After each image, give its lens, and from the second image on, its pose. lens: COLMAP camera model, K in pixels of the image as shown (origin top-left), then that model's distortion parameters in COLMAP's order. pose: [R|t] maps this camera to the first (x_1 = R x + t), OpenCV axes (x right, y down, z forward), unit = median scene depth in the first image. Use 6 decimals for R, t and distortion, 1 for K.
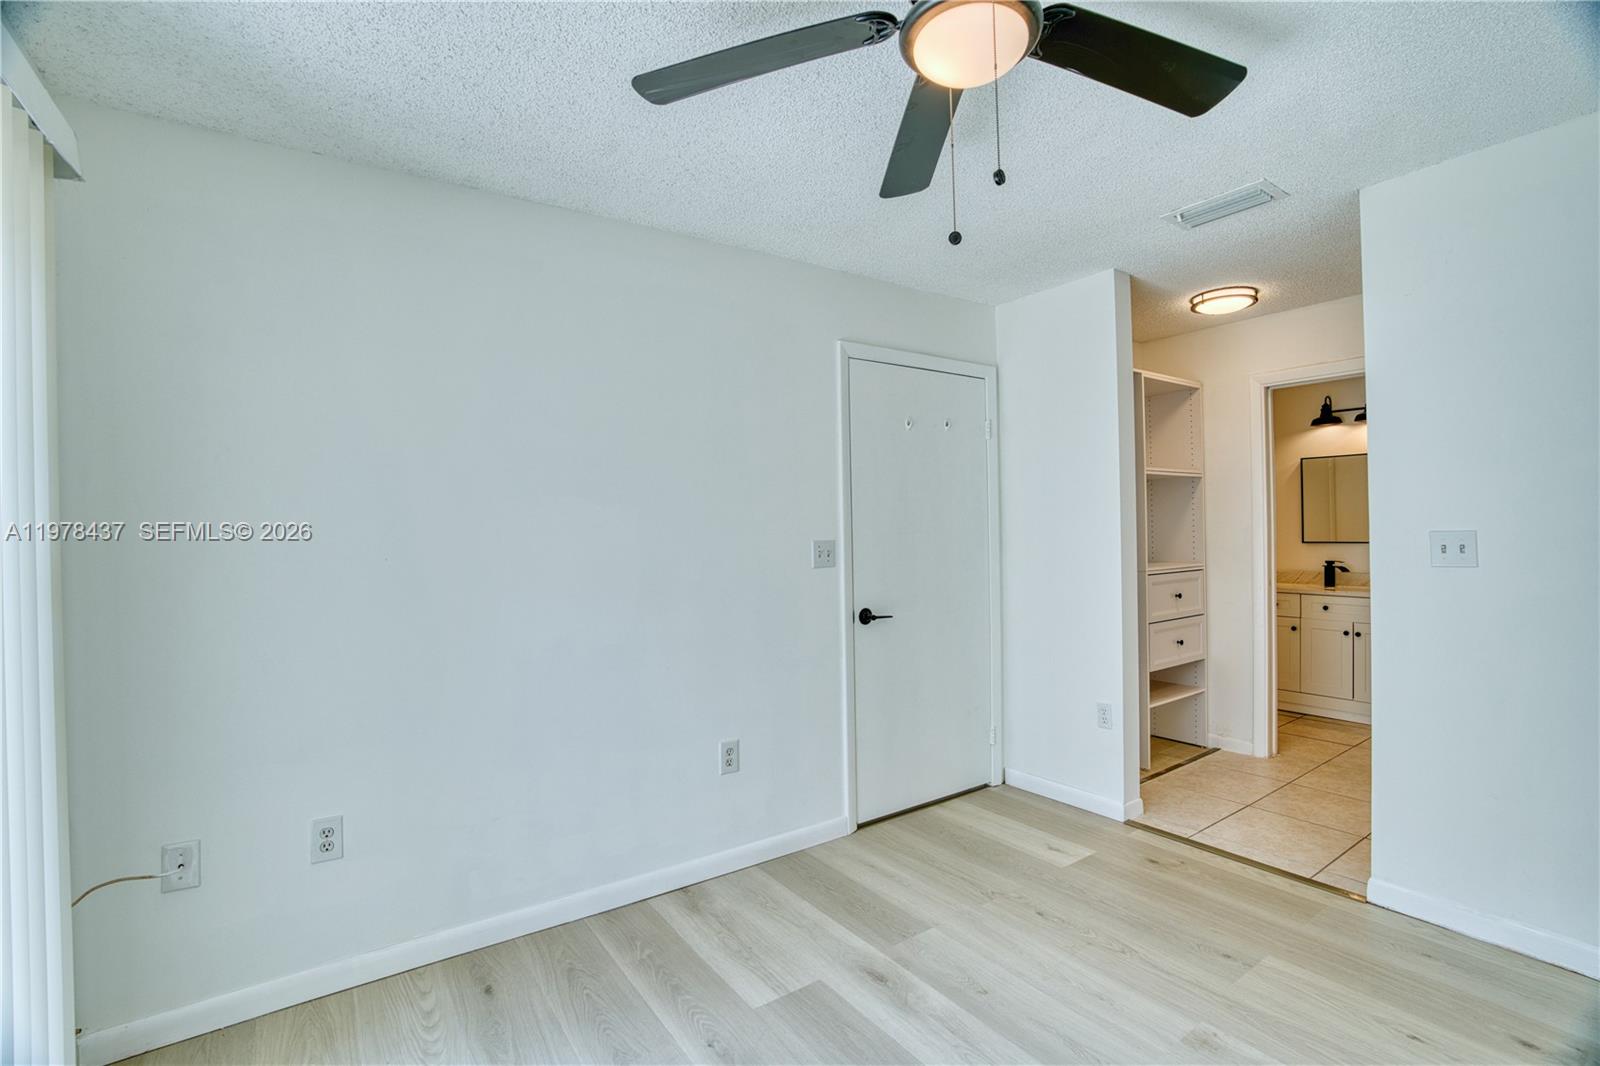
lens RADIAL K [[736.0, 0, 803.7], [0, 736.0, 528.6], [0, 0, 1]] dist [-0.071015, 0.028819]
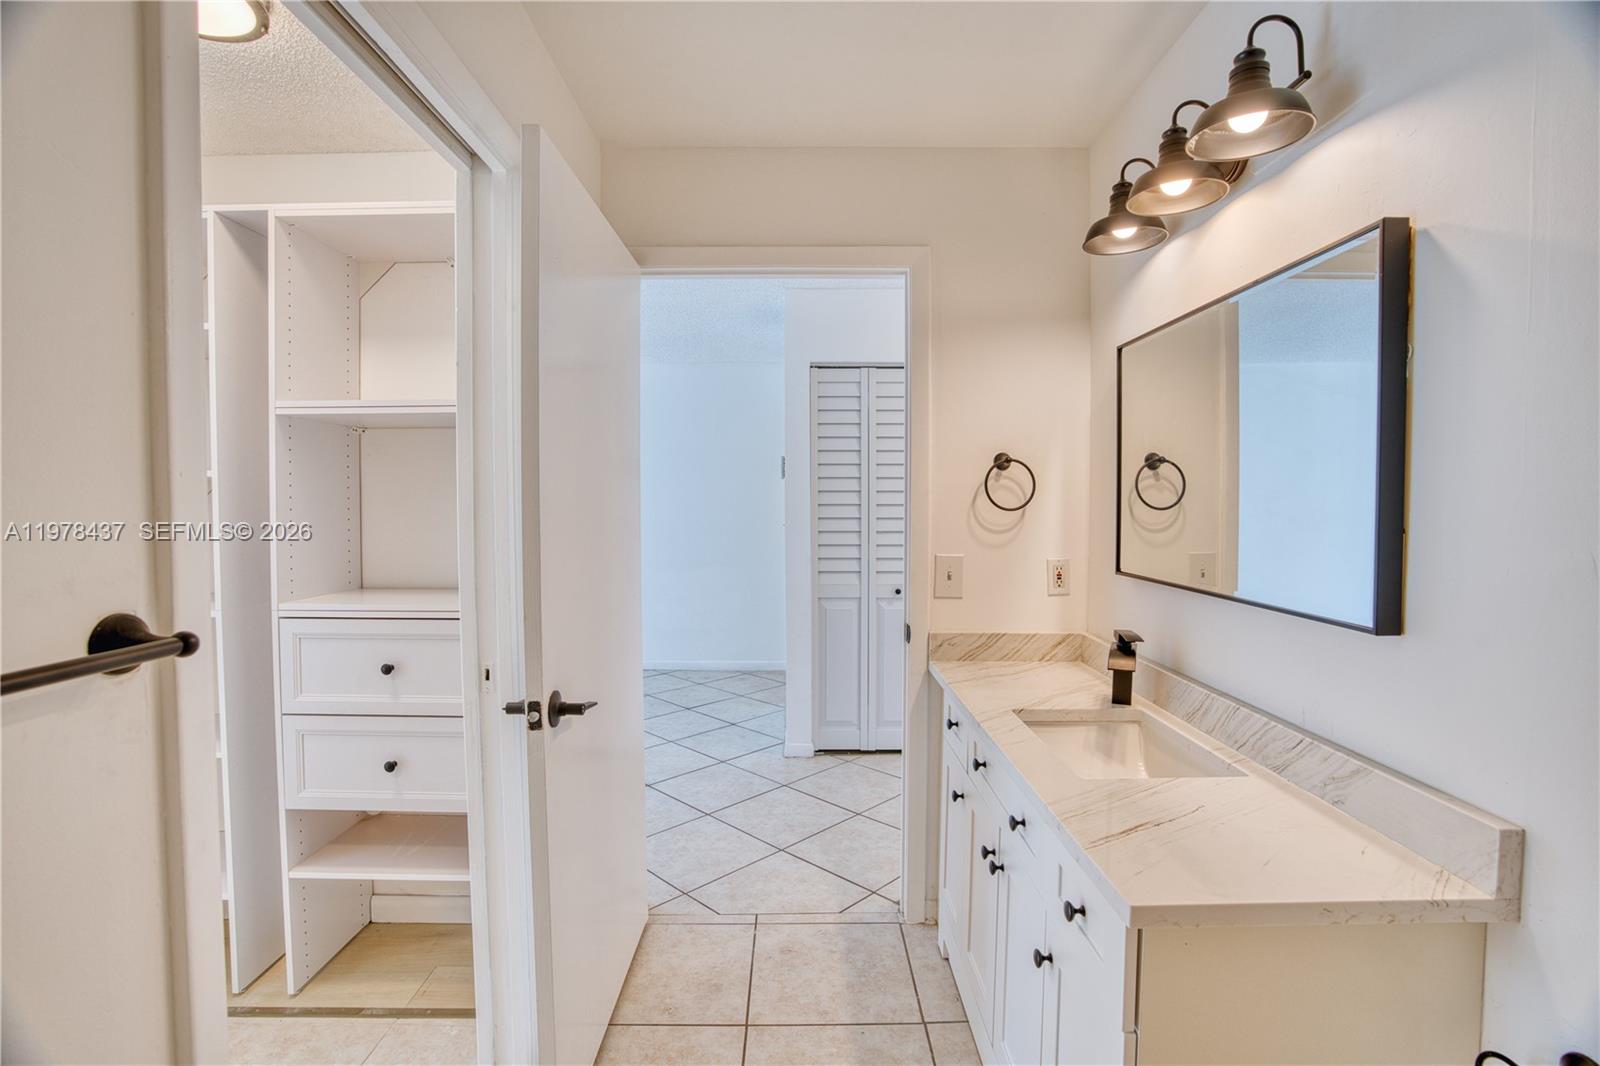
lens RADIAL K [[736.0, 0, 803.7], [0, 736.0, 528.6], [0, 0, 1]] dist [-0.071015, 0.028819]
pose [[0.822816, 0.037881, -0.567045, 1.407007], [-0.014227, 0.998836, 0.046083, -0.034107], [0.568130, -0.029850, 0.822397, 1.076813]]
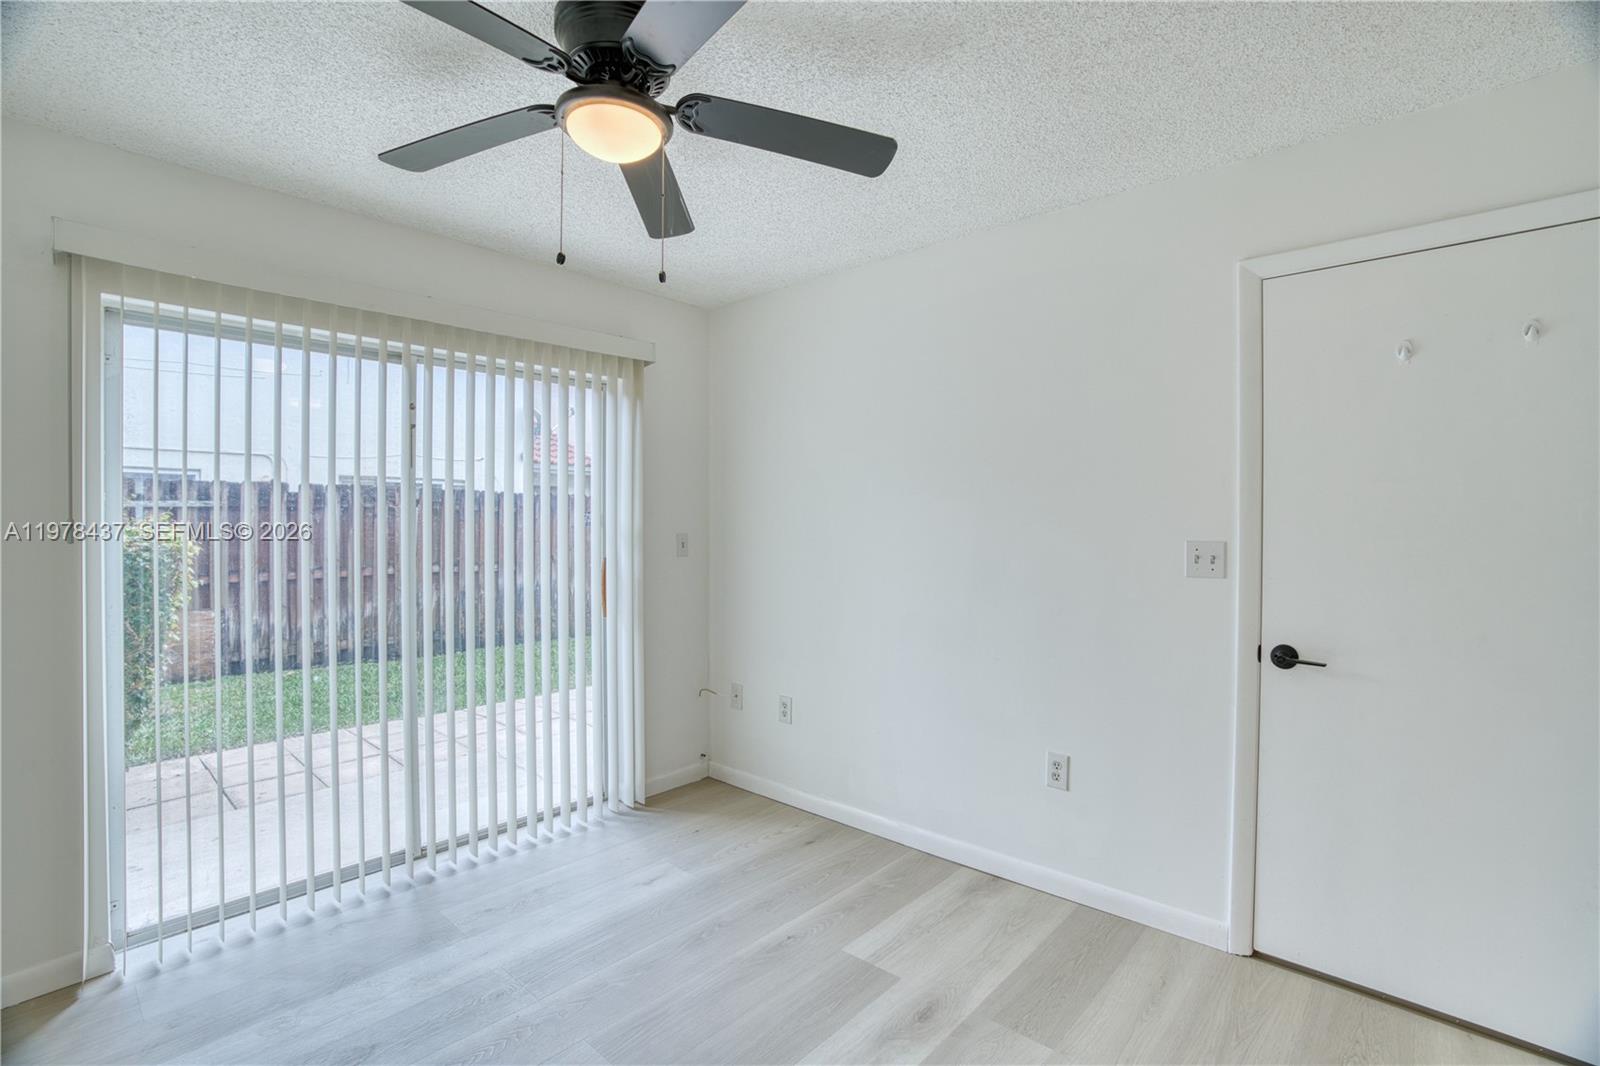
lens RADIAL K [[736.0, 0, 803.7], [0, 736.0, 528.6], [0, 0, 1]] dist [-0.071015, 0.028819]
pose [[0.234186, 0.027018, -0.971816, 0.694394], [-0.004198, 0.999633, 0.026780, -0.015868], [0.972183, -0.002192, 0.234213, 0.469372]]
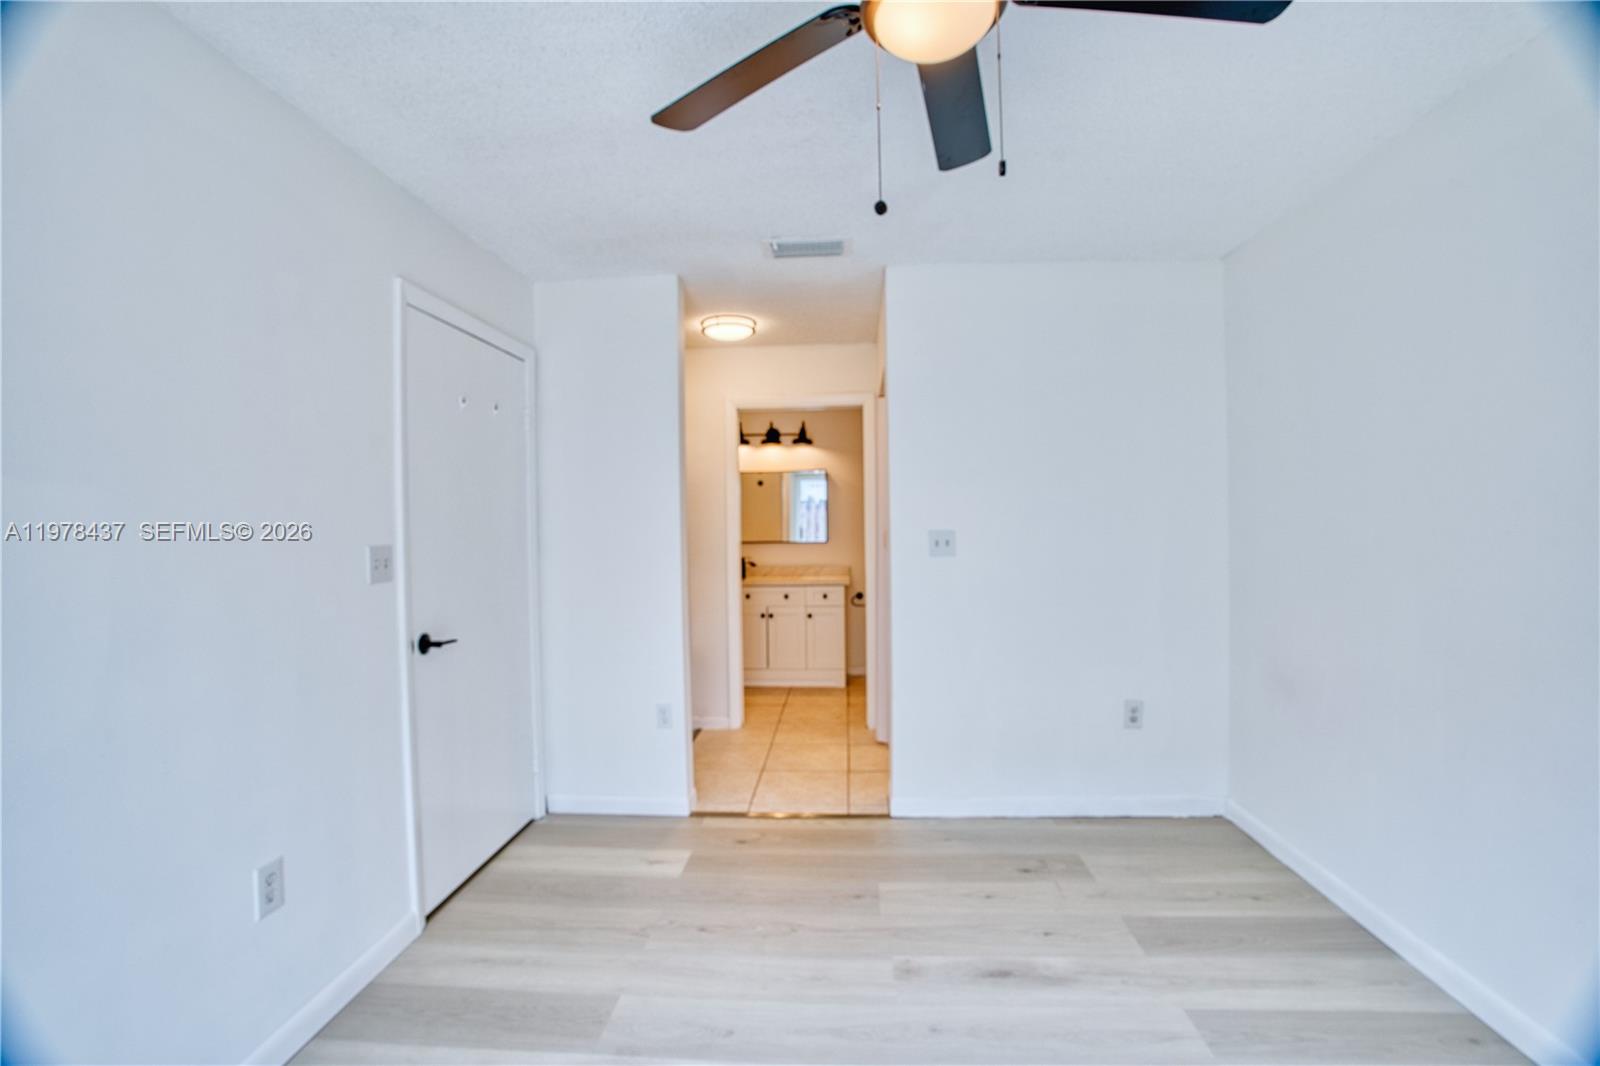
lens RADIAL K [[726.0, 0, 802.1], [0, 726.0, 528.2], [0, 0, 1]] dist [-0.073565, 0.026916]
pose [[0.626492, 0.002190, 0.779424, -0.279628], [0.004089, 0.999973, -0.006096, 0.005460], [-0.779417, 0.007006, 0.626467, 0.254917]]
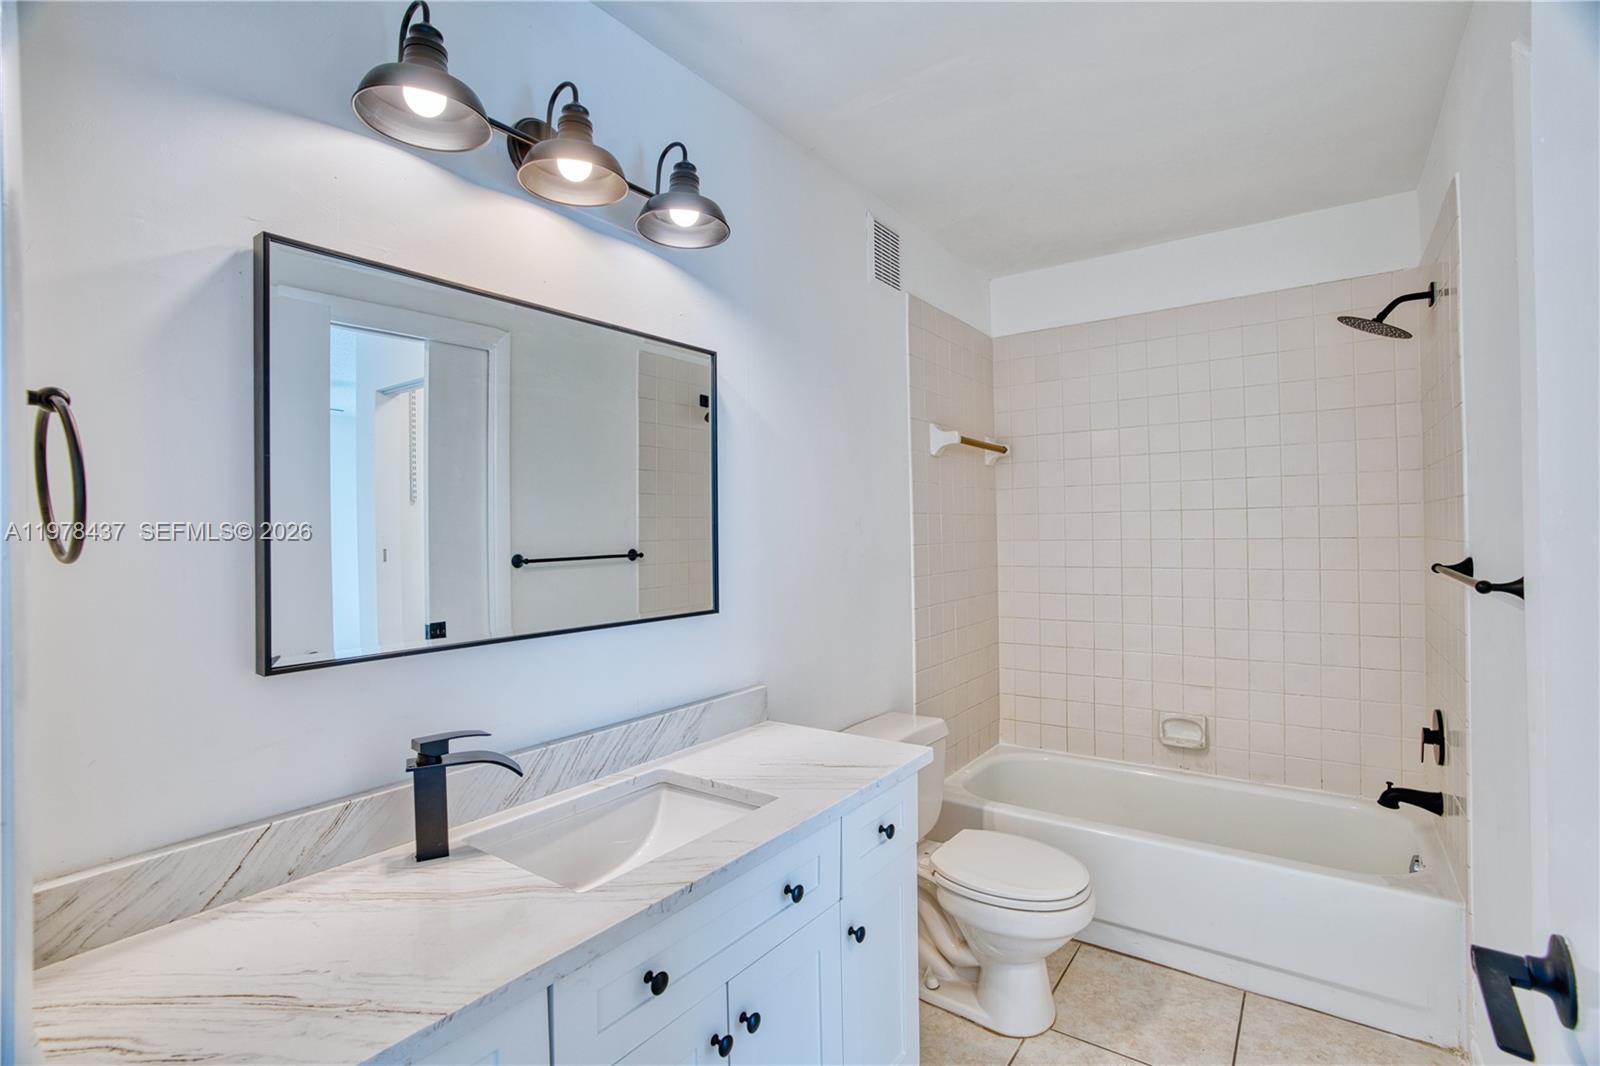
lens RADIAL K [[751.0, 0, 803.8], [0, 751.0, 531.4], [0, 0, 1]] dist [-0.046750, 0.022894]
pose [[-0.327393, 0.019304, 0.944691, 0.841587], [0.020955, 0.999694, -0.013165, -0.022589], [-0.944656, 0.015486, -0.327697, 1.682293]]
